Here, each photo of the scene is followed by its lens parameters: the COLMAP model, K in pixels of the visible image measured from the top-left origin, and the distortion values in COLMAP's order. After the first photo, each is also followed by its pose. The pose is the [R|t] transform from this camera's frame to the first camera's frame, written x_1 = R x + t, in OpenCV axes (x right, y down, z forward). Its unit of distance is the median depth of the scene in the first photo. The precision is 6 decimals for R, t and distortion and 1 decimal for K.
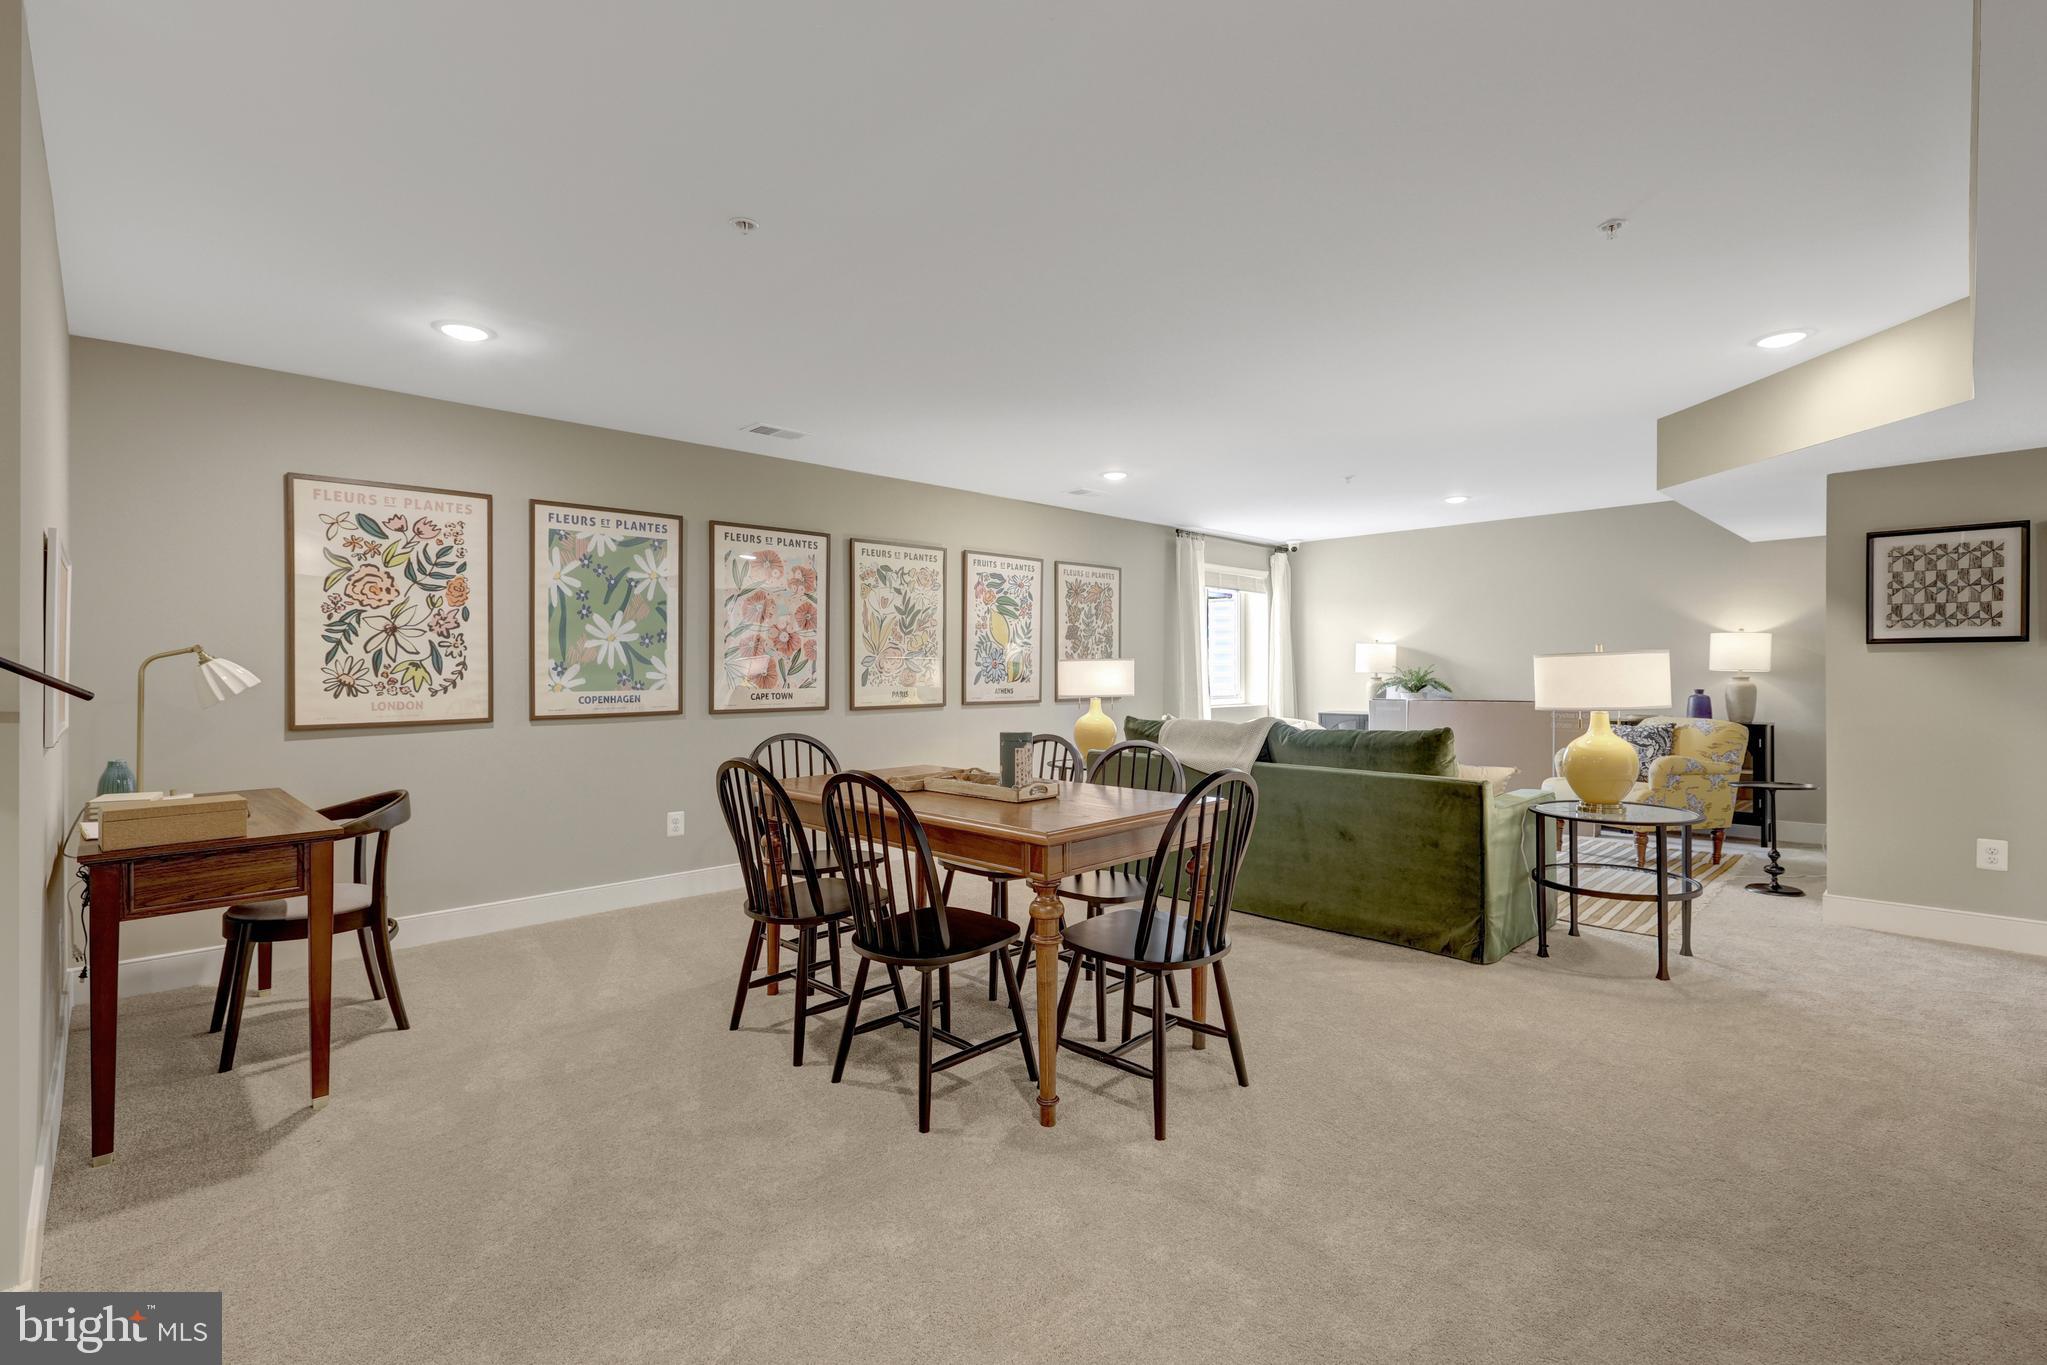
lens RADIAL K [[932.8, 0, 1020.3], [0, 932.8, 673.0], [0, 0, 1]] dist [0.000616, 0.000060]
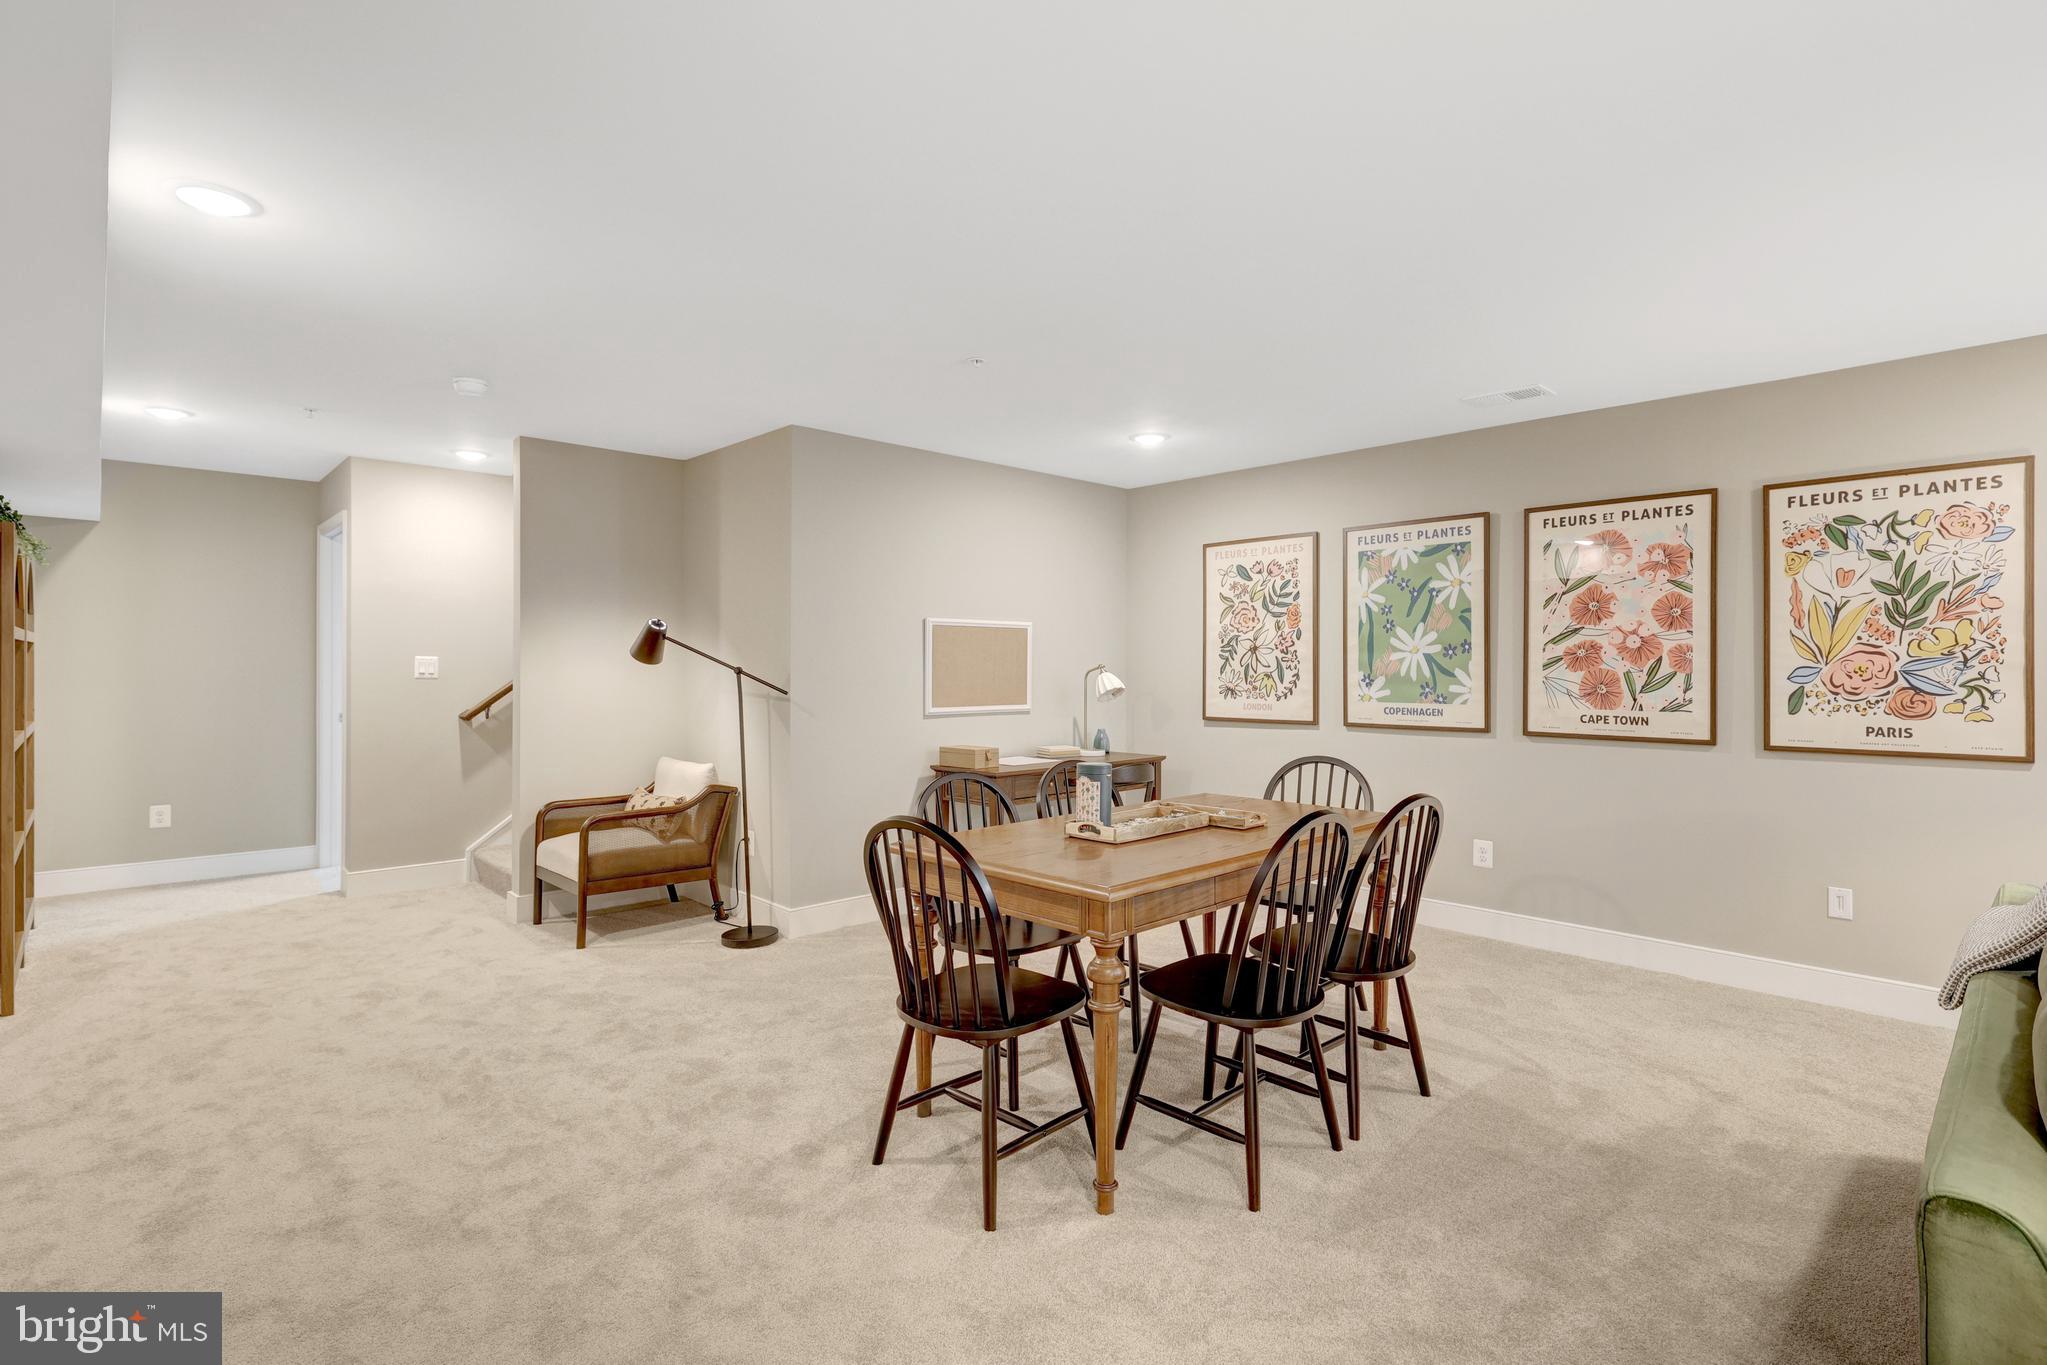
lens RADIAL K [[971.8, 0, 1019.2], [0, 971.8, 665.3], [0, 0, 1]] dist [-0.000592, -0.000135]
pose [[-0.016668, 0.003876, -0.999854, 0.606081], [-0.005356, 0.999978, 0.003965, -0.023176], [0.999847, 0.005422, -0.016647, 0.592433]]
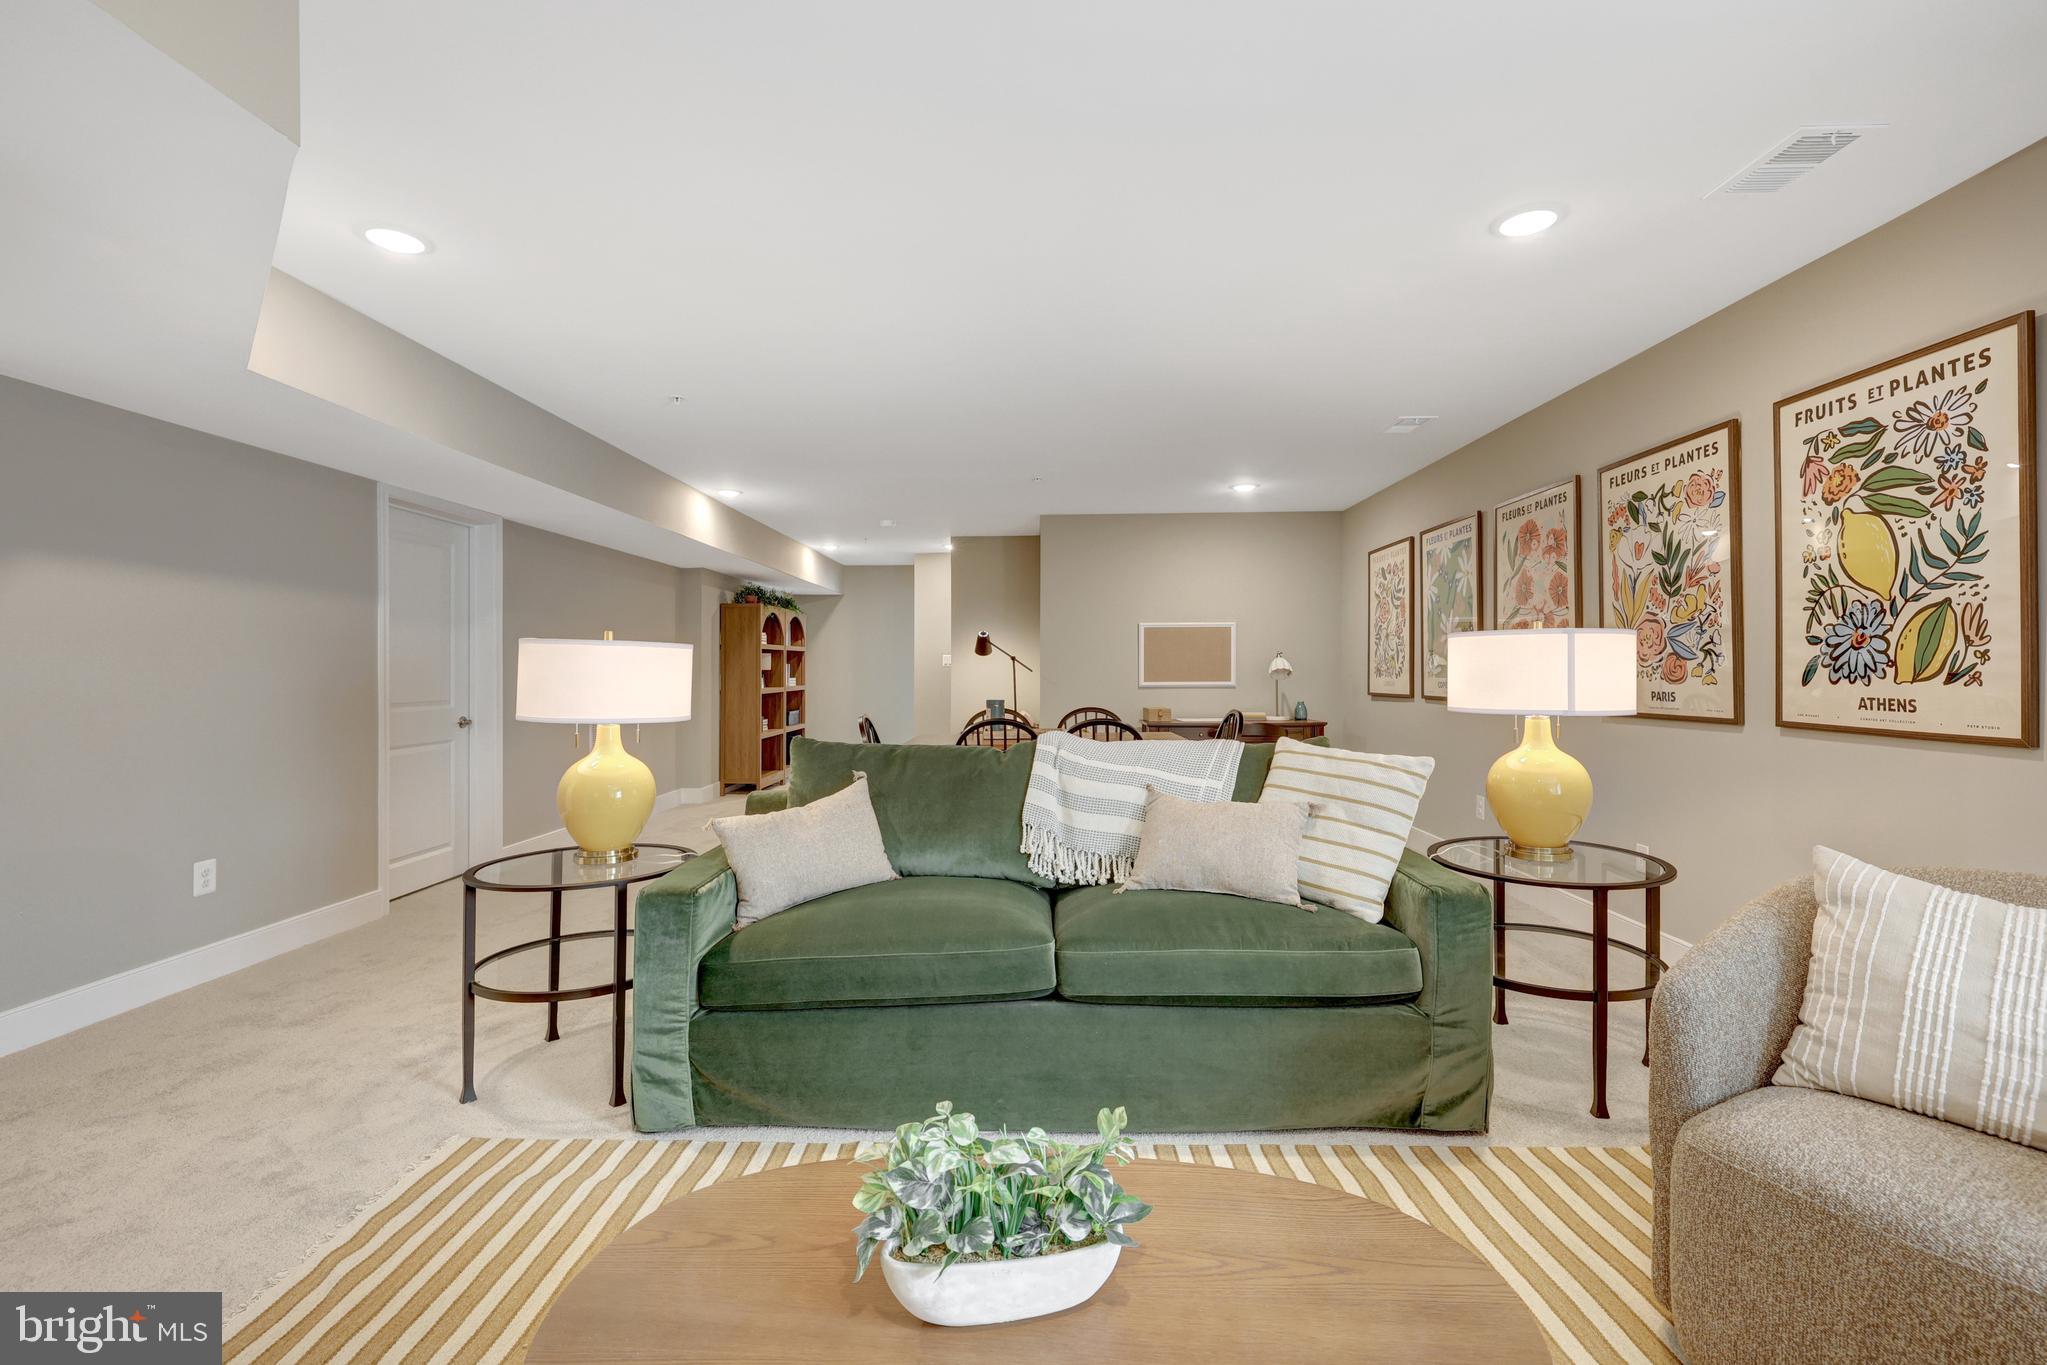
lens RADIAL K [[881.4, 0, 1016.2], [0, 881.4, 662.2], [0, 0, 1]] dist [0.009871, -0.000920]
pose [[-0.718997, -0.003708, -0.695003, 0.714574], [-0.000645, 0.999989, -0.004668, 0.004140], [0.695013, -0.002908, -0.718991, 1.409276]]
